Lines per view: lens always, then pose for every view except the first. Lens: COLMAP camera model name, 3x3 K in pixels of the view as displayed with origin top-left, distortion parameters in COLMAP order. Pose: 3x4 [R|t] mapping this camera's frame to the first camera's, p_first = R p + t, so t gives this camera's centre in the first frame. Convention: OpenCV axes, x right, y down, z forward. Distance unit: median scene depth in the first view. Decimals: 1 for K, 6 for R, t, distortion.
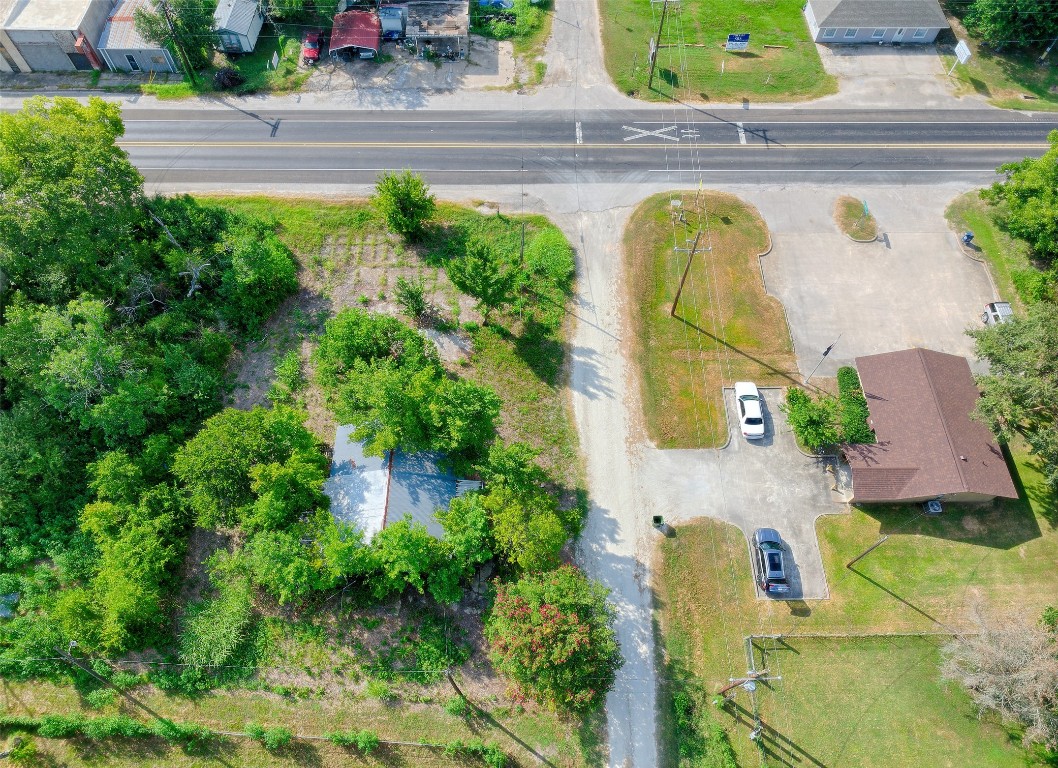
lens RADIAL K [[694.4, 0, 524.8], [0, 694.4, 386.1], [0, 0, 1]] dist [-0.003558, 0.001979]
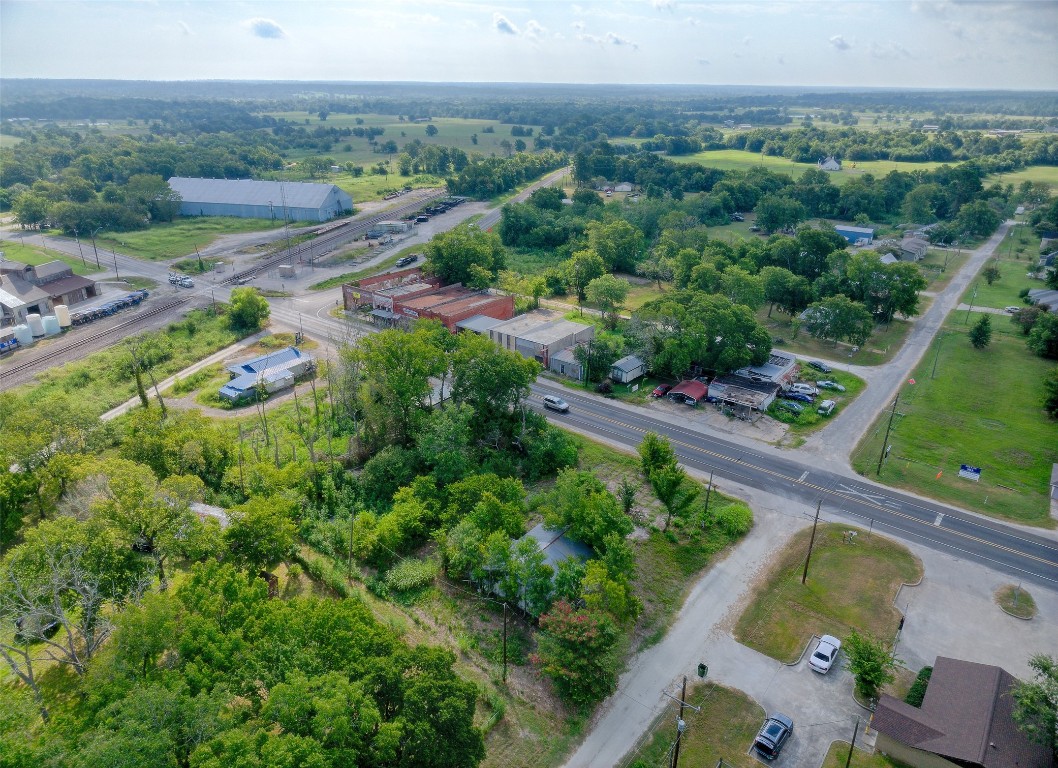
lens RADIAL K [[694.4, 0, 527.3], [0, 694.4, 383.5], [0, 0, 1]] dist [-0.003558, 0.001979]
pose [[0.785372, 0.242703, -0.569461, 0.451307], [-0.541476, 0.715166, -0.441974, 0.467238], [0.299991, 0.655463, 0.693089, -0.255260]]
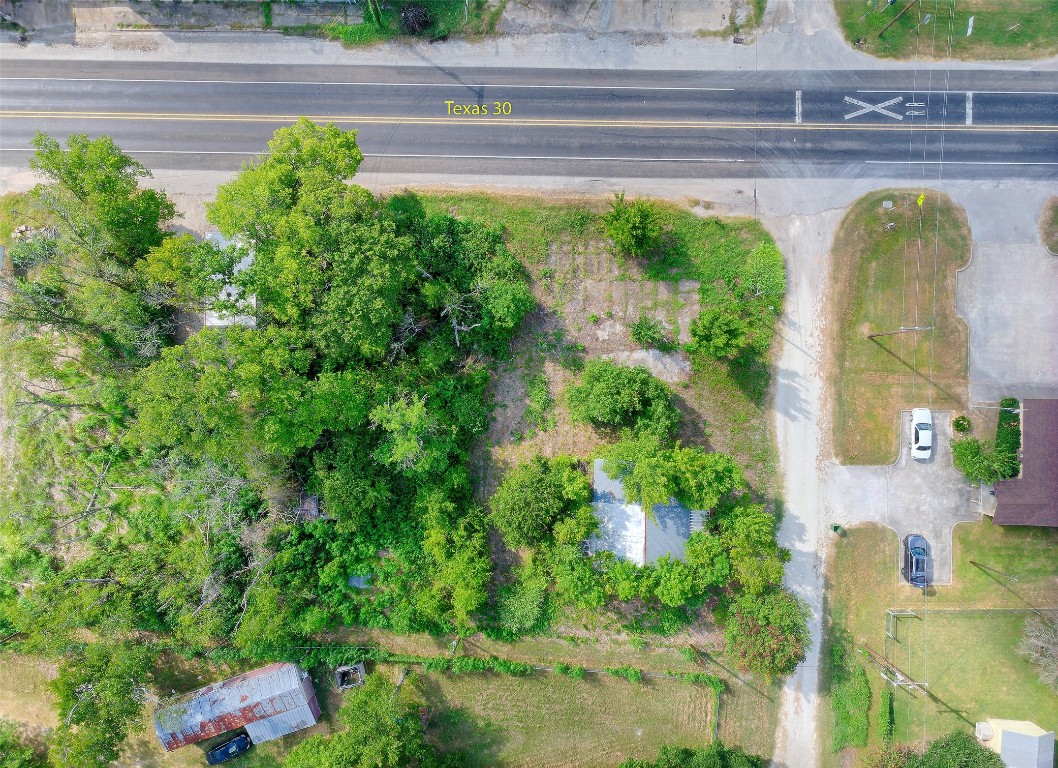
lens RADIAL K [[694.4, 0, 522.4], [0, 694.4, 382.1], [0, 0, 1]] dist [-0.003558, 0.001979]
pose [[0.999893, 0.014024, -0.004155, -0.346334], [-0.010218, 0.872968, 0.487670, -0.587389], [0.010466, -0.487575, 0.873018, -0.024979]]
